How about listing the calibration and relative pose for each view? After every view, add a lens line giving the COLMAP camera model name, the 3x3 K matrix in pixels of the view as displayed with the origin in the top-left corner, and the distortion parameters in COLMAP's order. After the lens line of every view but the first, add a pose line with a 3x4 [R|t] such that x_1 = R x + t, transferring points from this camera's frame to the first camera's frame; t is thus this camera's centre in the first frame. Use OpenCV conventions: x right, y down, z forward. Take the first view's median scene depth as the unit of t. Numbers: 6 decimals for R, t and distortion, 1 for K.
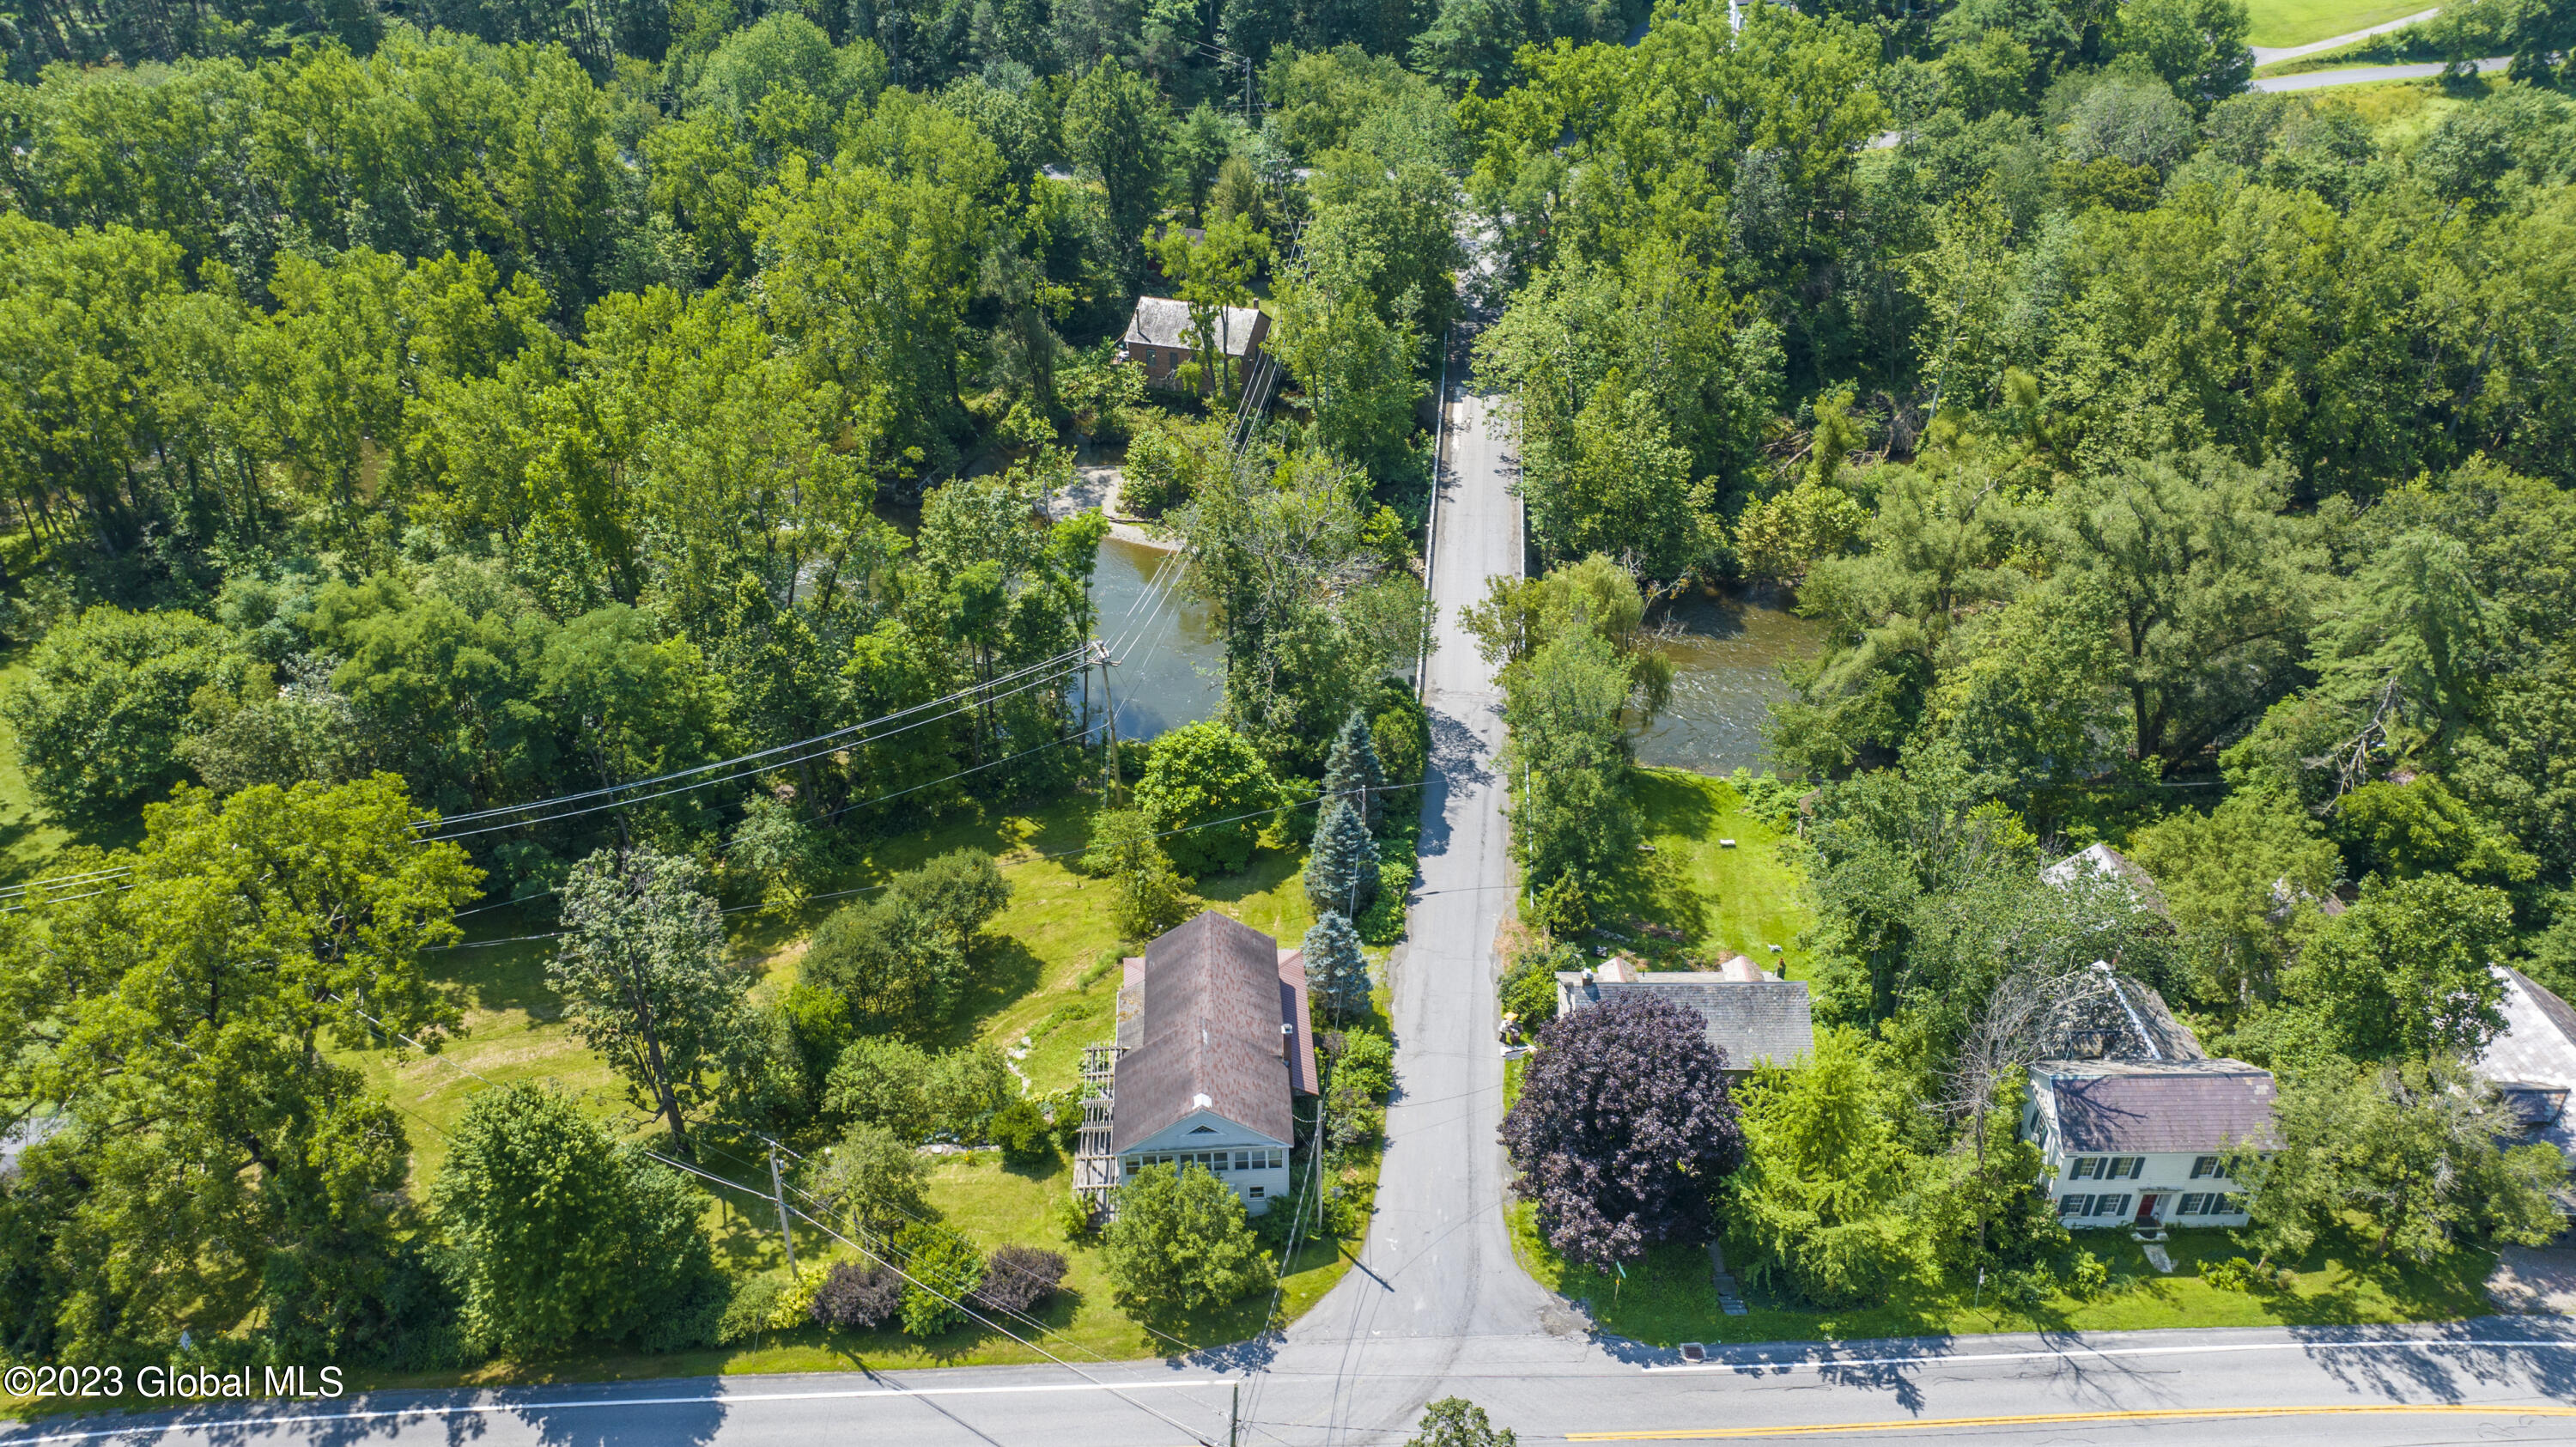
lens RADIAL K [[1818.4, 0, 1283.3], [0, 1818.4, 710.8], [0, 0, 1]] dist [-0.035155, 0.041143]
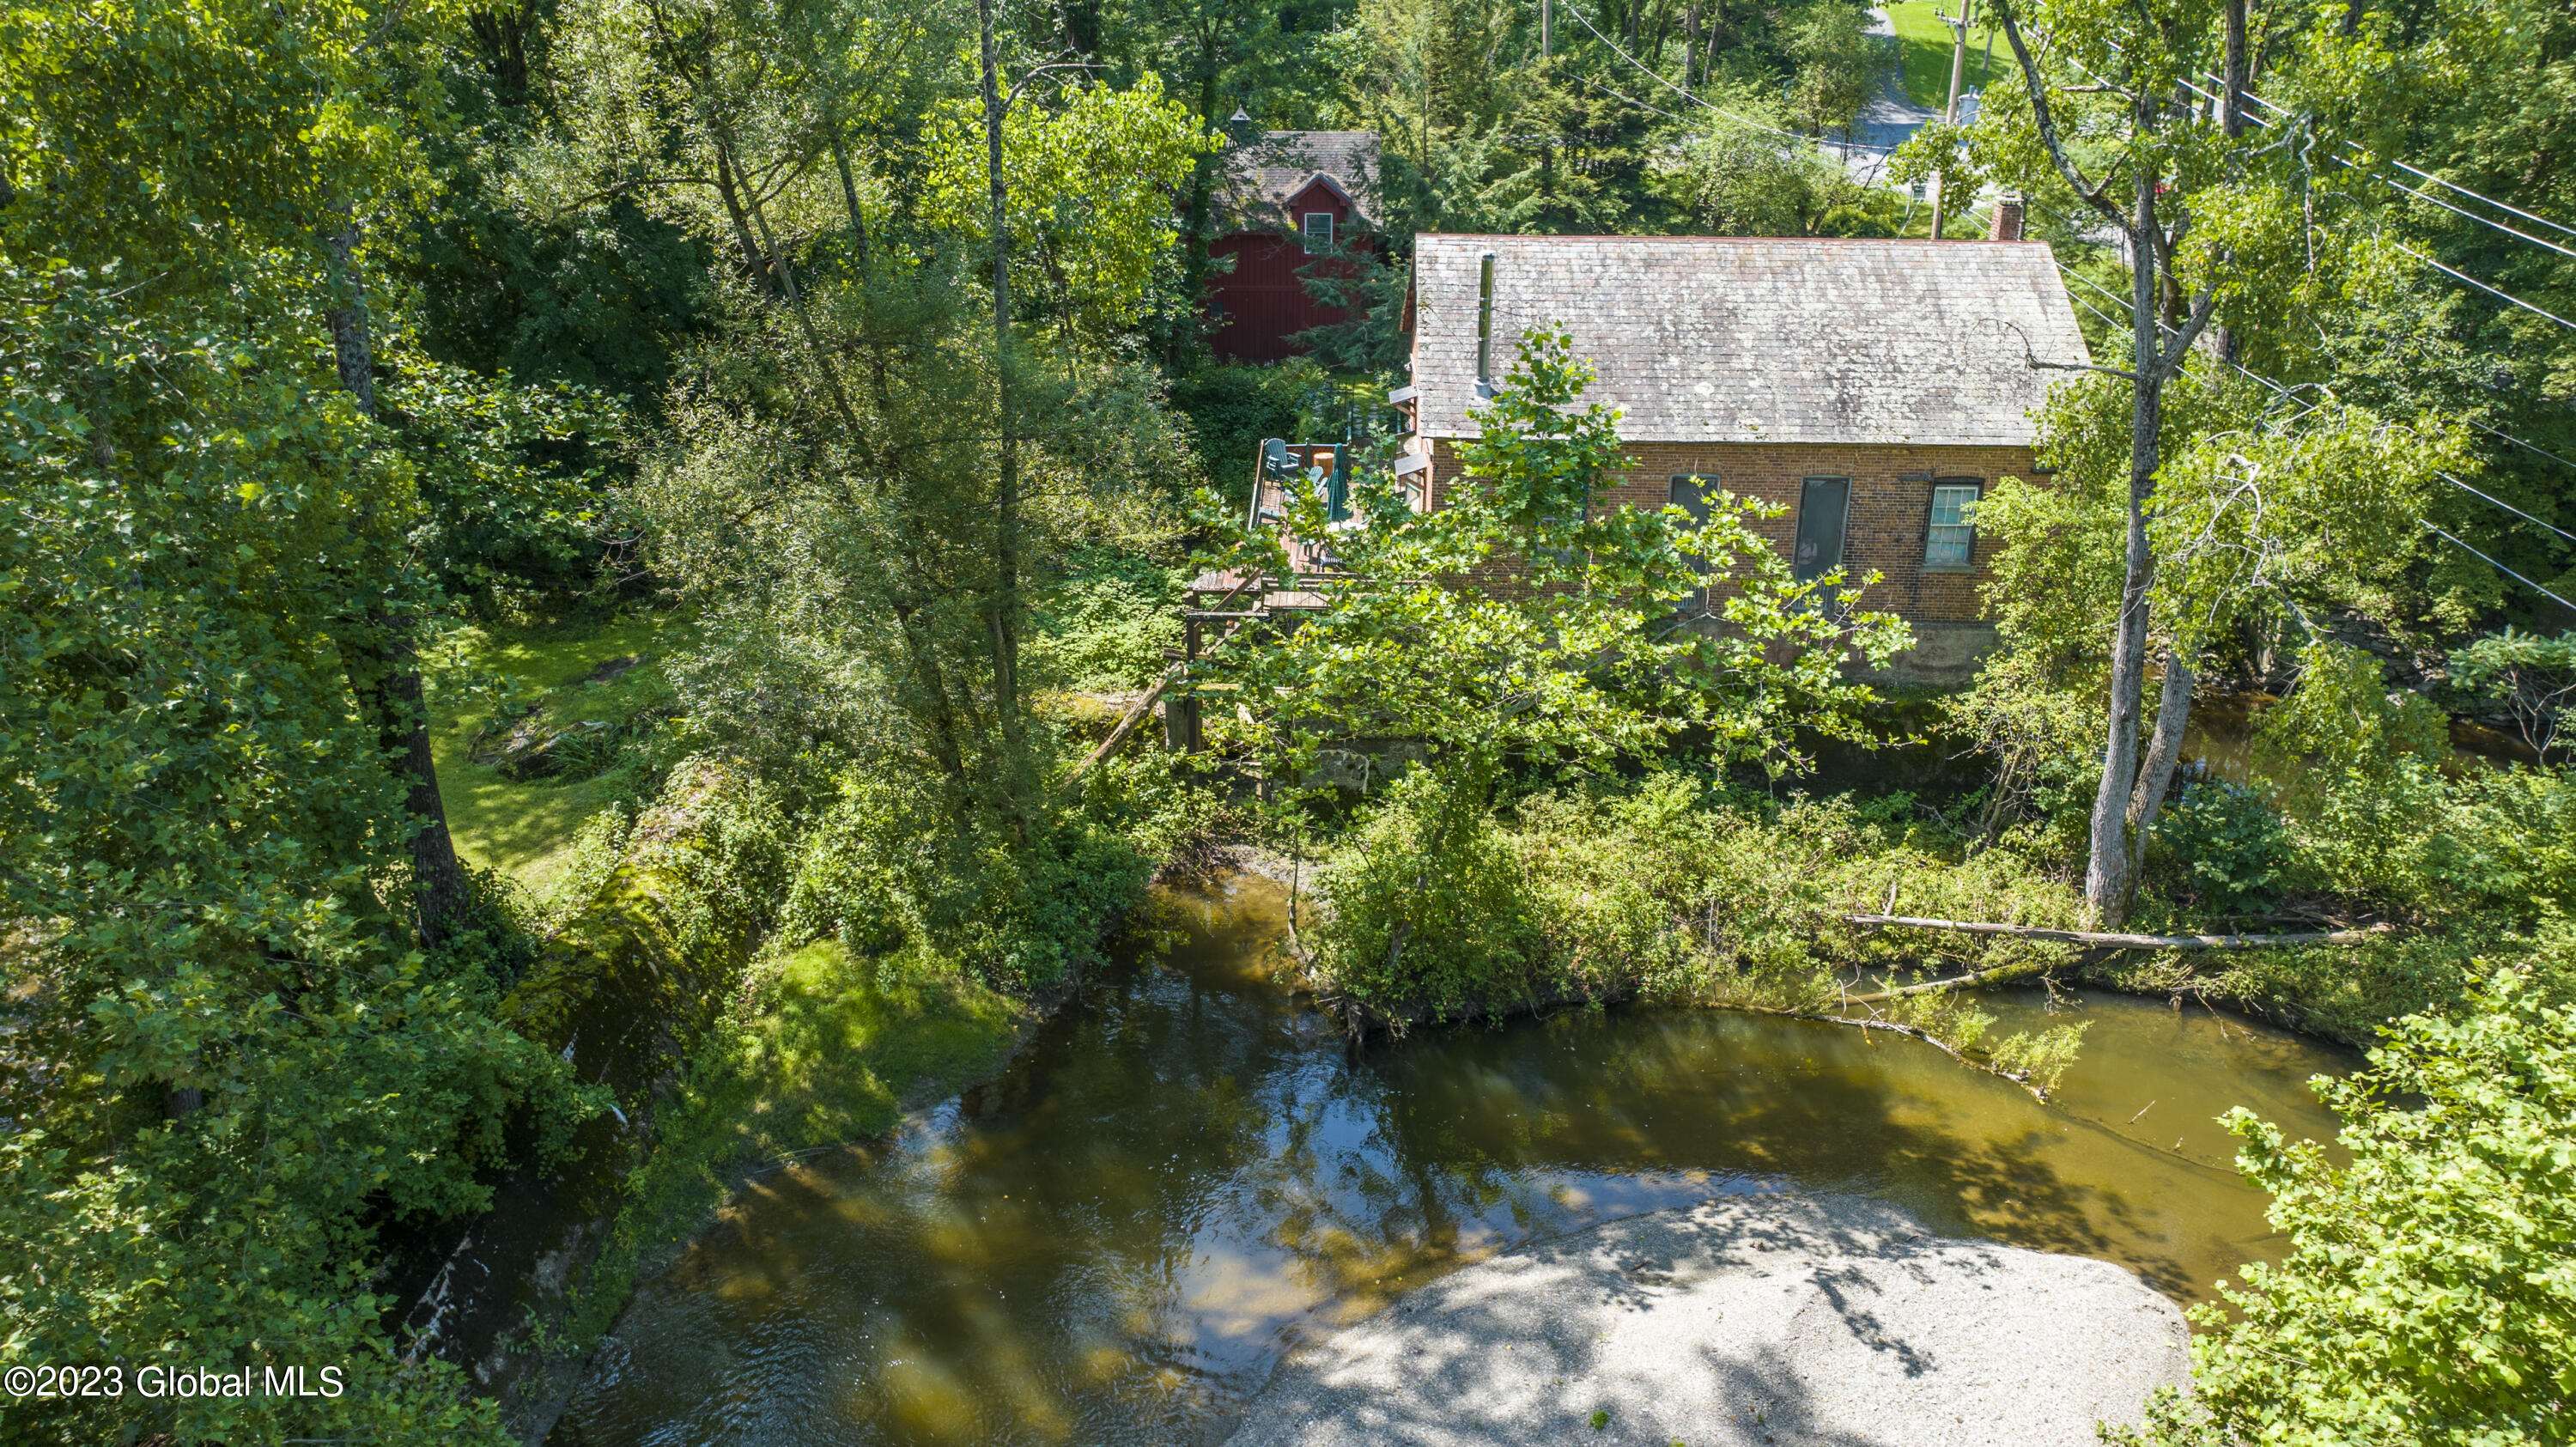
lens RADIAL K [[1818.4, 0, 1289.4], [0, 1818.4, 703.9], [0, 0, 1]] dist [-0.035155, 0.041143]
pose [[0.960853, -0.100636, 0.258134, -0.168778], [0.146556, 0.975294, -0.165295, -0.169490], [-0.235122, 0.196656, 0.951863, 0.946840]]
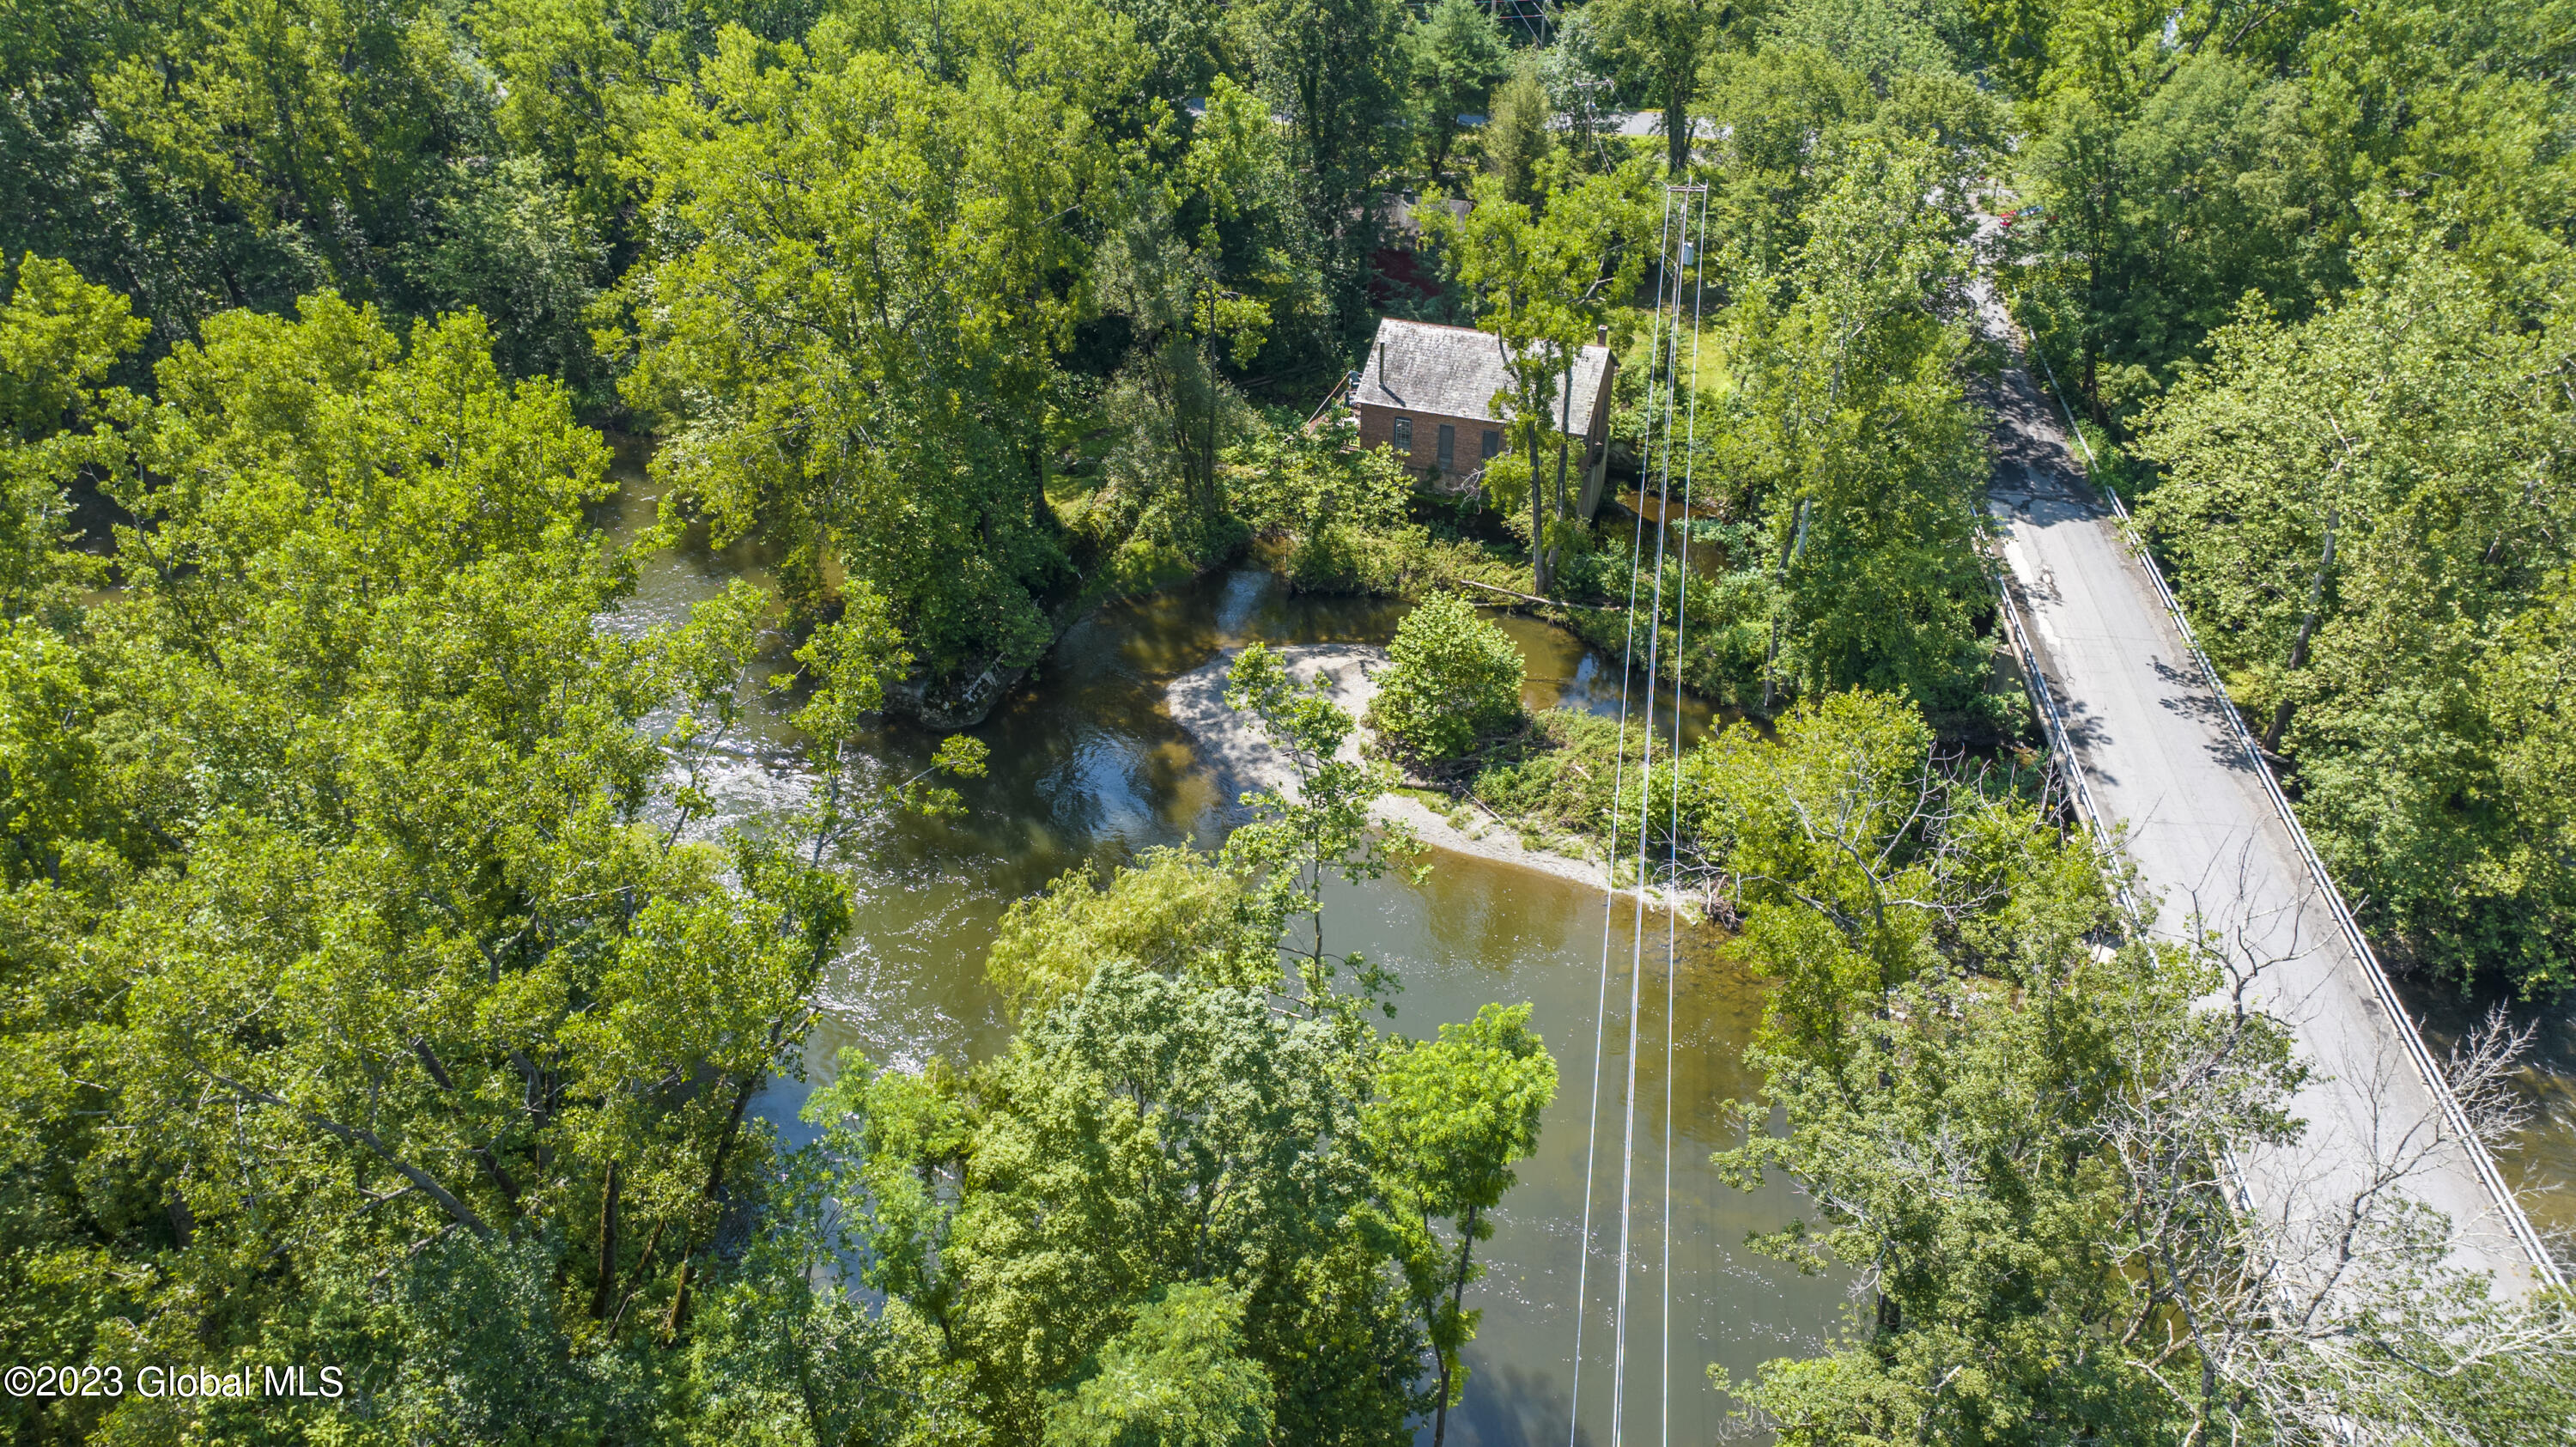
lens RADIAL K [[1818.4, 0, 1283.4], [0, 1818.4, 701.8], [0, 0, 1]] dist [-0.035155, 0.041143]
pose [[0.999572, 0.019807, -0.021531, -0.107882], [-0.019828, 0.999803, -0.000744, -0.128865], [0.021512, 0.001170, 0.999768, 0.522705]]
